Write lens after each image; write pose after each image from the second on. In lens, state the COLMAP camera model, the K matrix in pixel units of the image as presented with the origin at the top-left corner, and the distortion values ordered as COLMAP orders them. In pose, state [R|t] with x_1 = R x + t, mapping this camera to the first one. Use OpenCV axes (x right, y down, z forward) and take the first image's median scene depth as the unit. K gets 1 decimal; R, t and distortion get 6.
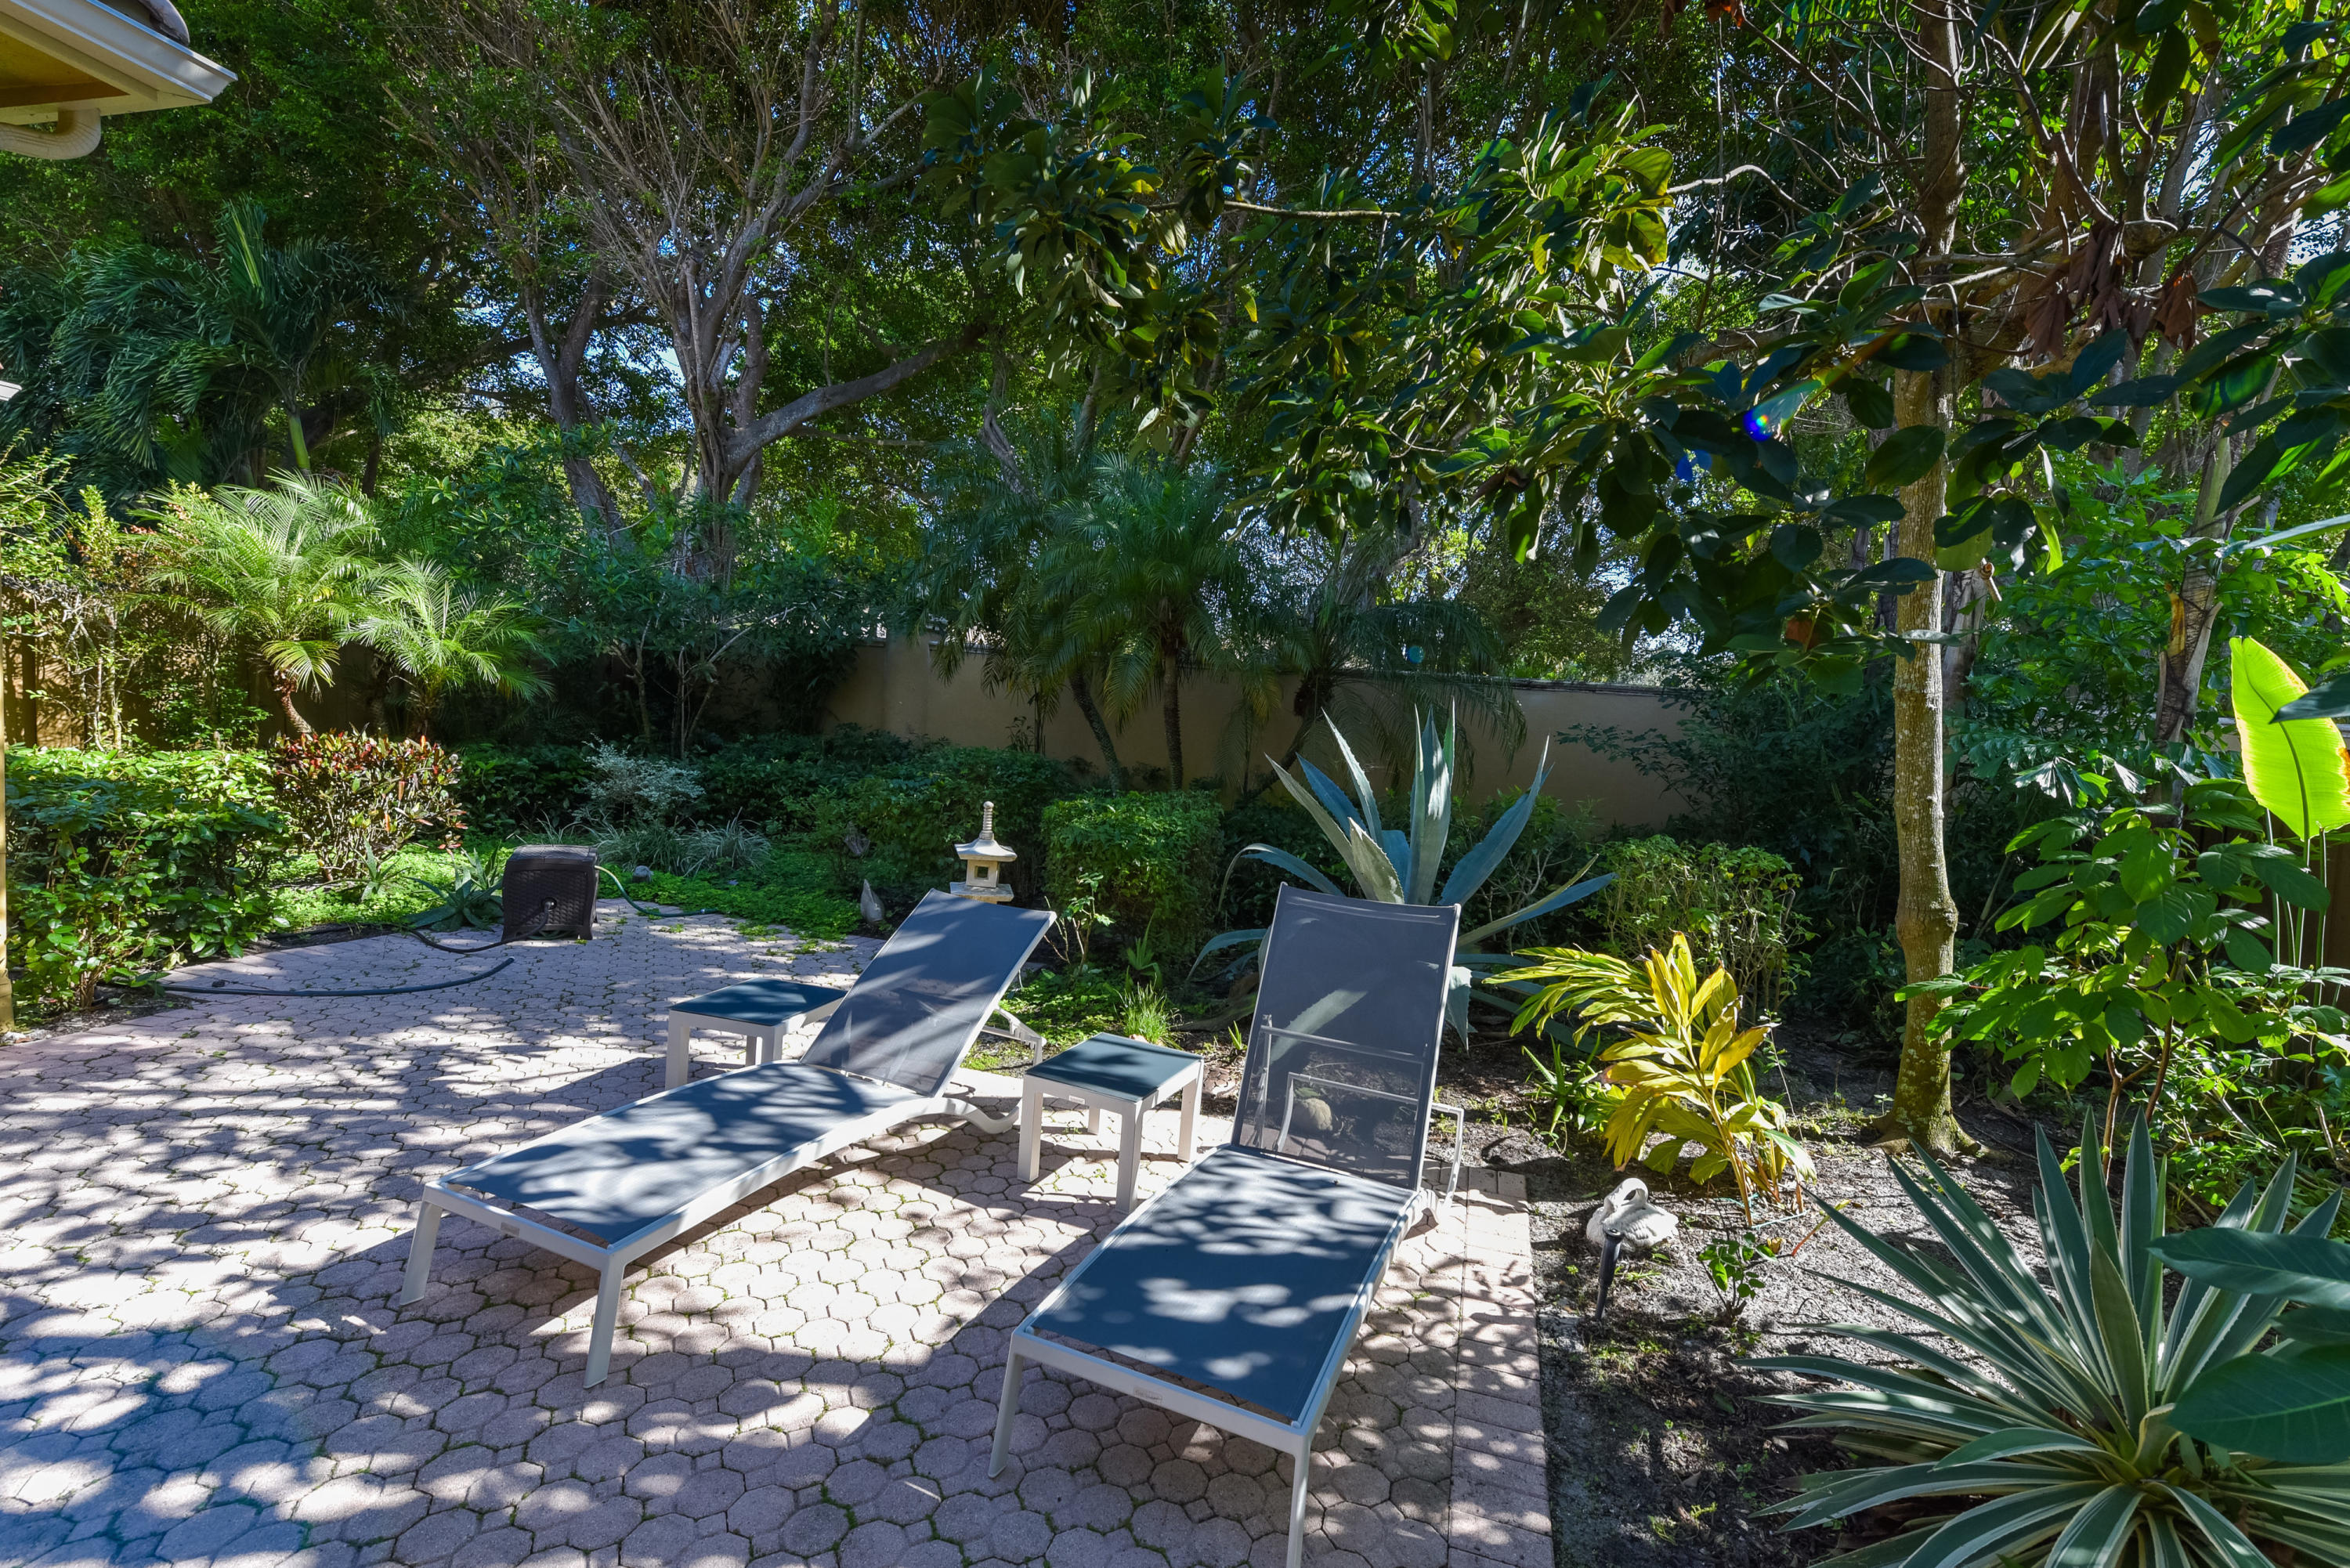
lens RADIAL K [[956.1, 0, 1164.8], [0, 956.1, 760.5], [0, 0, 1]] dist [-0.000760, -0.000121]
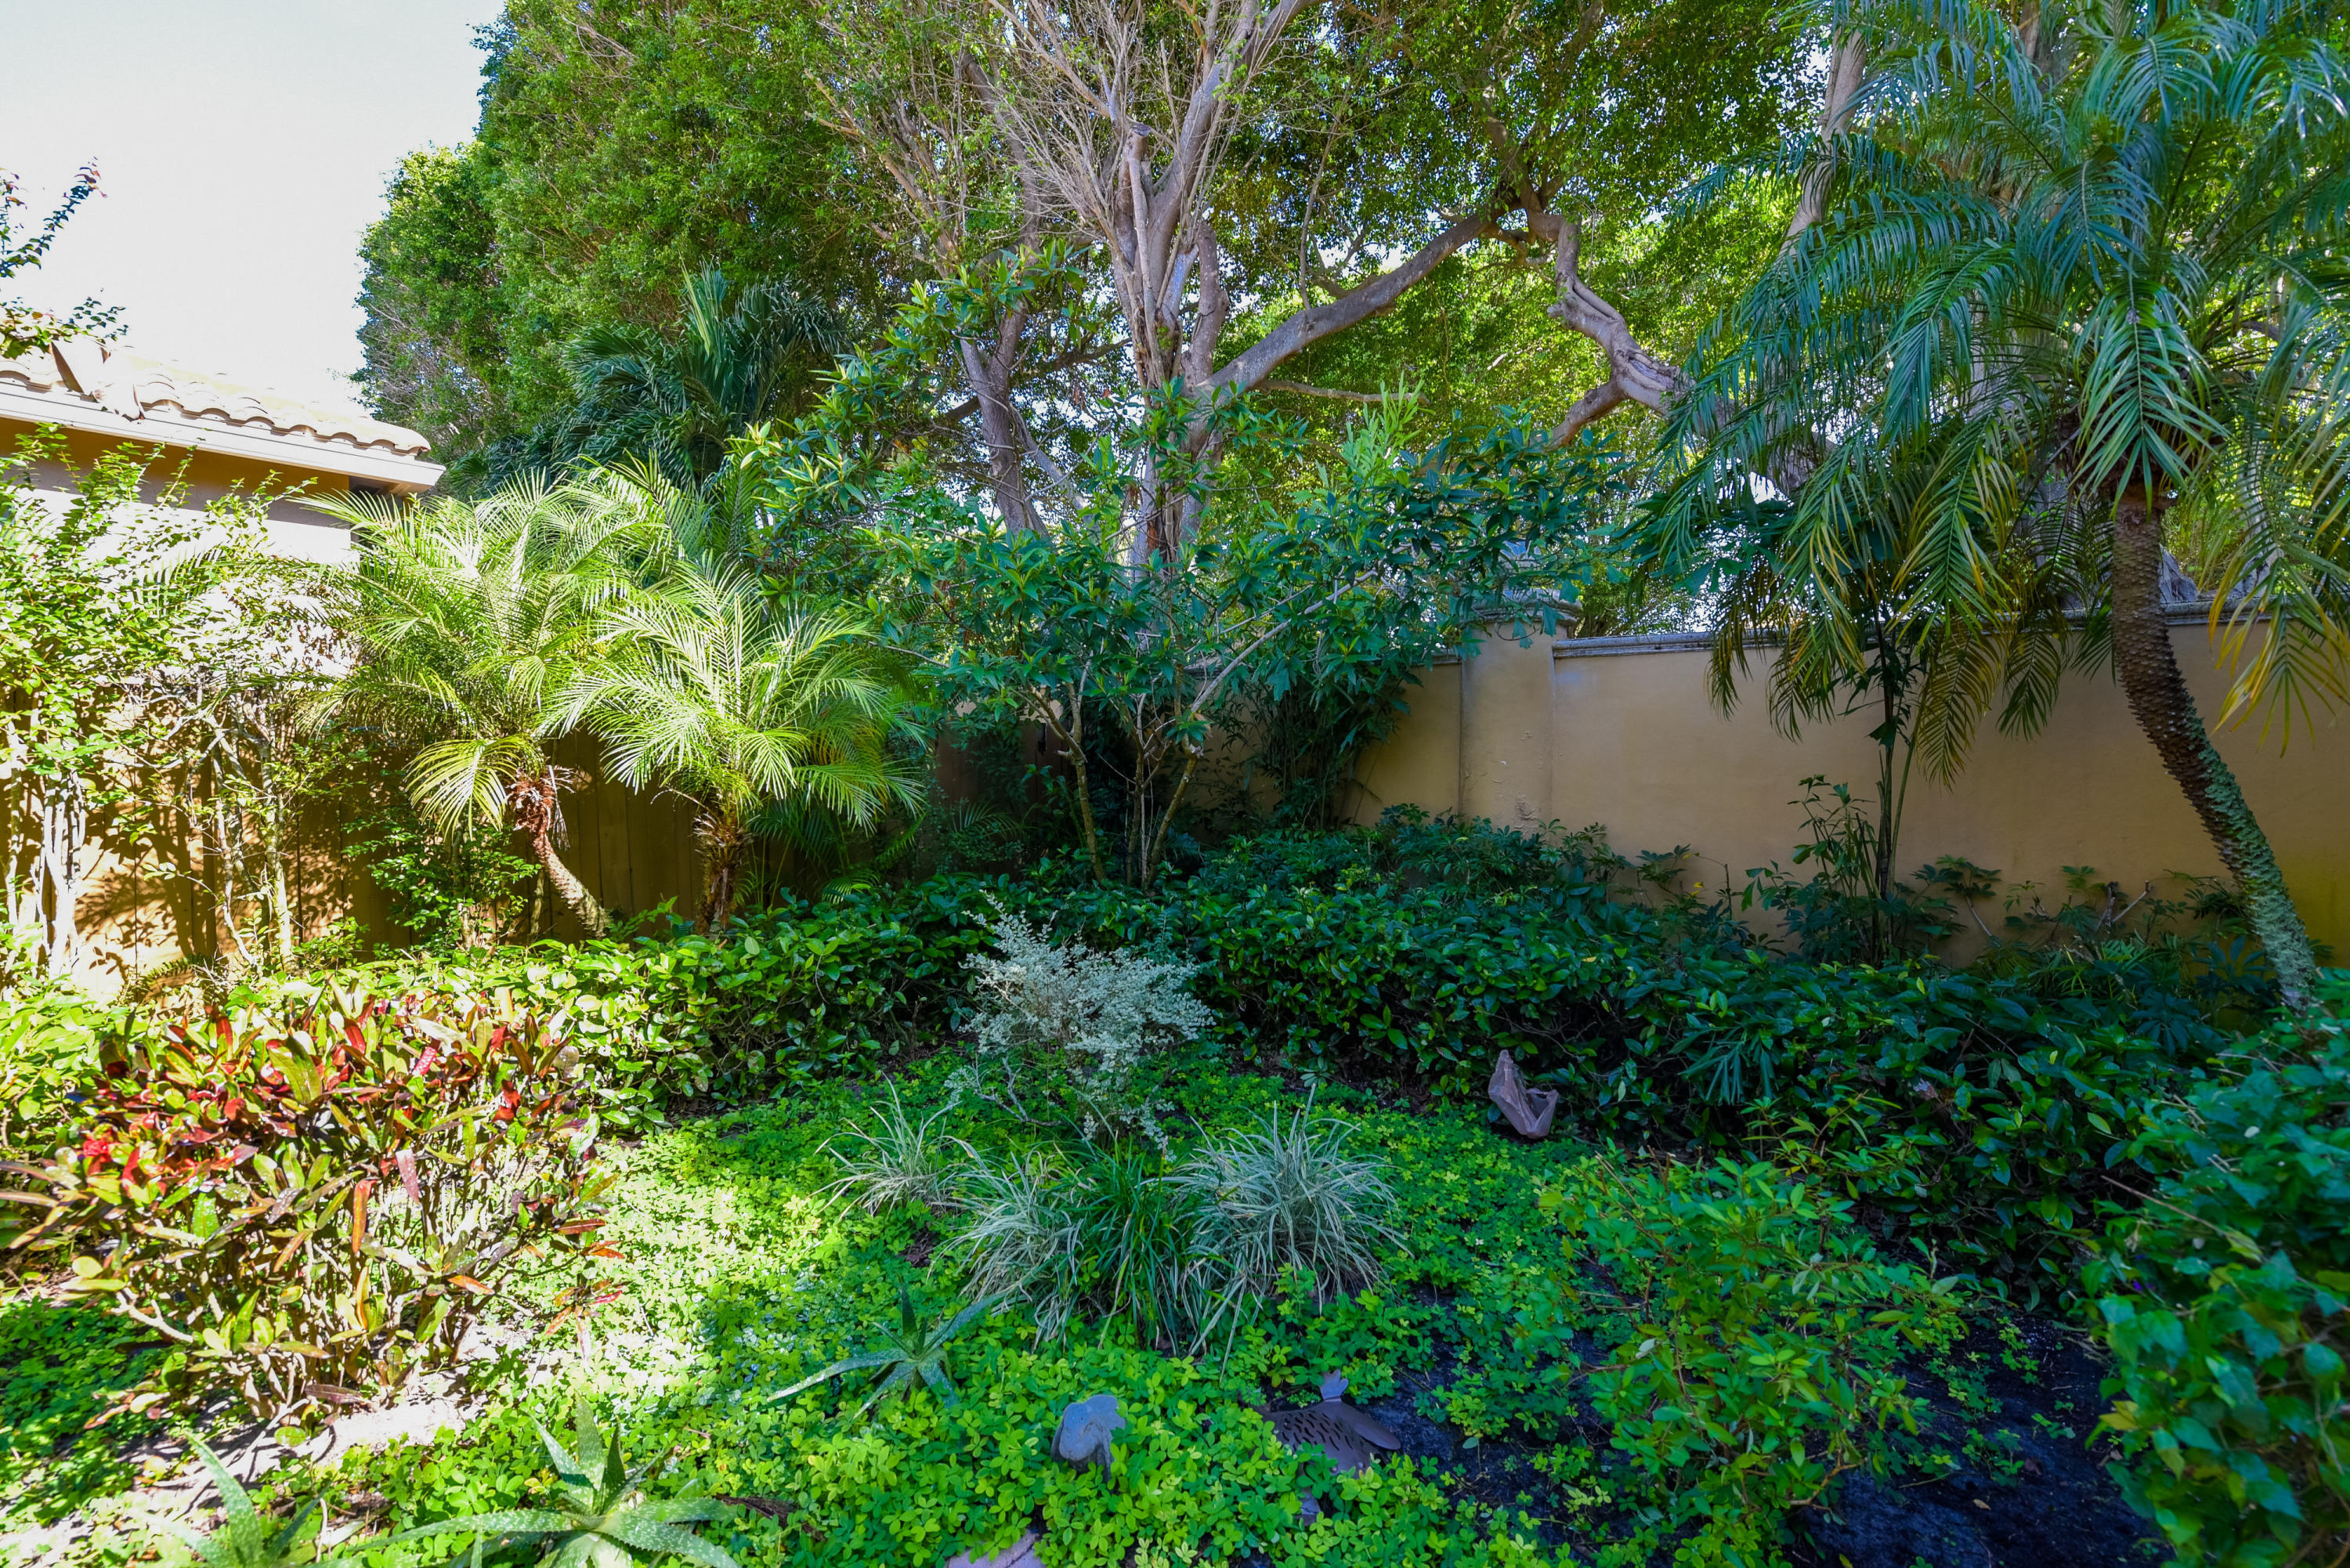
lens RADIAL K [[956.1, 0, 1164.8], [0, 956.1, 760.5], [0, 0, 1]] dist [-0.000760, -0.000121]
pose [[0.911987, -0.037482, -0.408503, -0.320782], [0.022433, 0.998884, -0.041569, -0.068551], [0.409605, 0.028746, 0.911810, 0.595818]]
